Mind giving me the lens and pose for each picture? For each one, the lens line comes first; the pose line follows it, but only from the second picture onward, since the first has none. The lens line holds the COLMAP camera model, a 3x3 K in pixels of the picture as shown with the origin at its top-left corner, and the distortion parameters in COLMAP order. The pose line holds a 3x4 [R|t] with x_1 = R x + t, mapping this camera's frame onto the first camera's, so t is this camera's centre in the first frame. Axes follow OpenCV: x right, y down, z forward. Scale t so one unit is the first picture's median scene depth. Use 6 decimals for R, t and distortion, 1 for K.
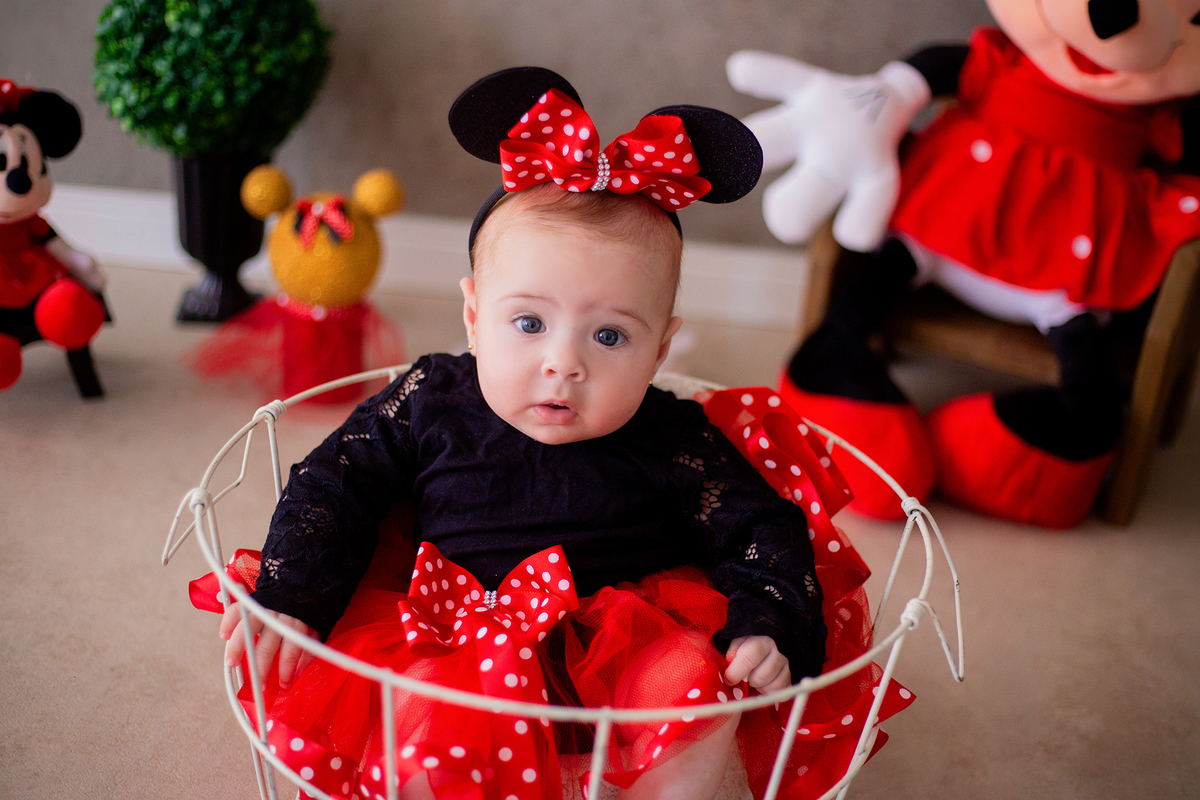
lens RADIAL K [[1787.6, 0, 600.0], [0, 1787.6, 400.0], [0, 0, 1]] dist [-0.187607, 0.034542]
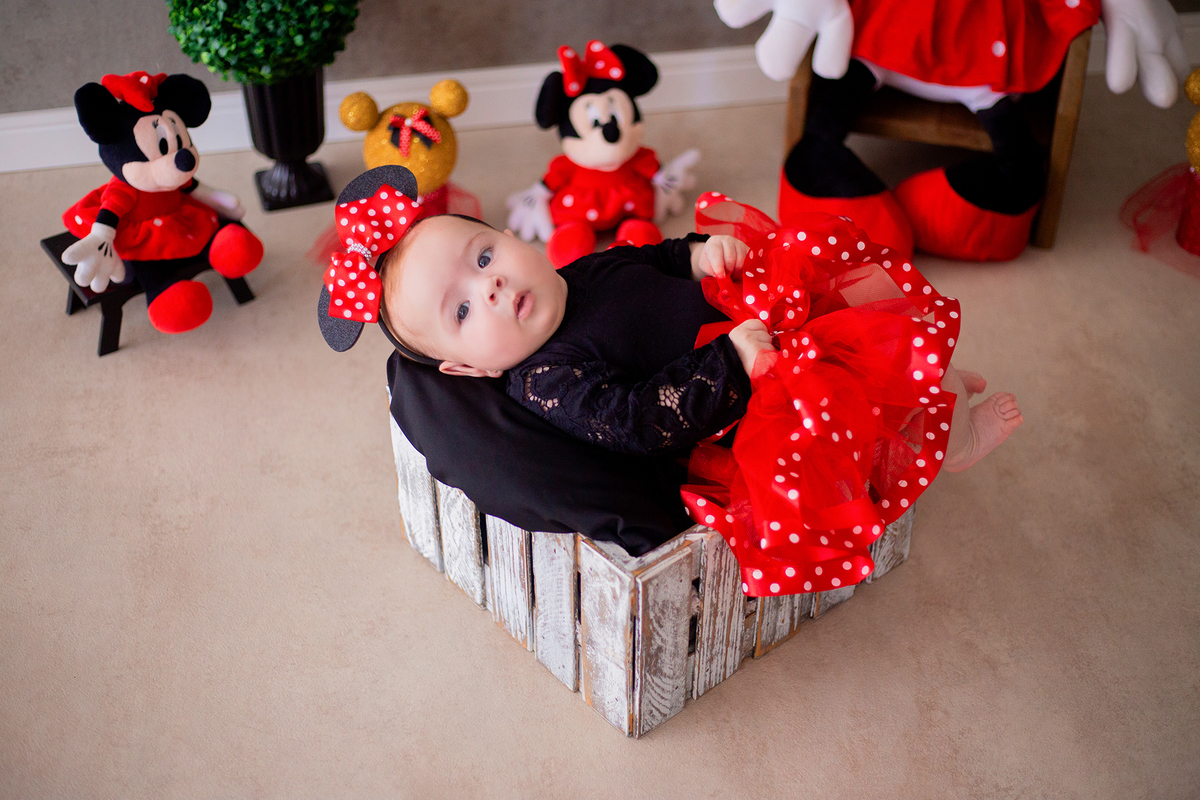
lens RADIAL K [[1787.6, 0, 600.0], [0, 1787.6, 400.0], [0, 0, 1]] dist [-0.187607, 0.034542]
pose [[0.972049, -0.202291, 0.119158, -0.216159], [0.168668, 0.954757, 0.244927, -0.203512], [-0.163313, -0.217983, 0.962191, -0.251439]]
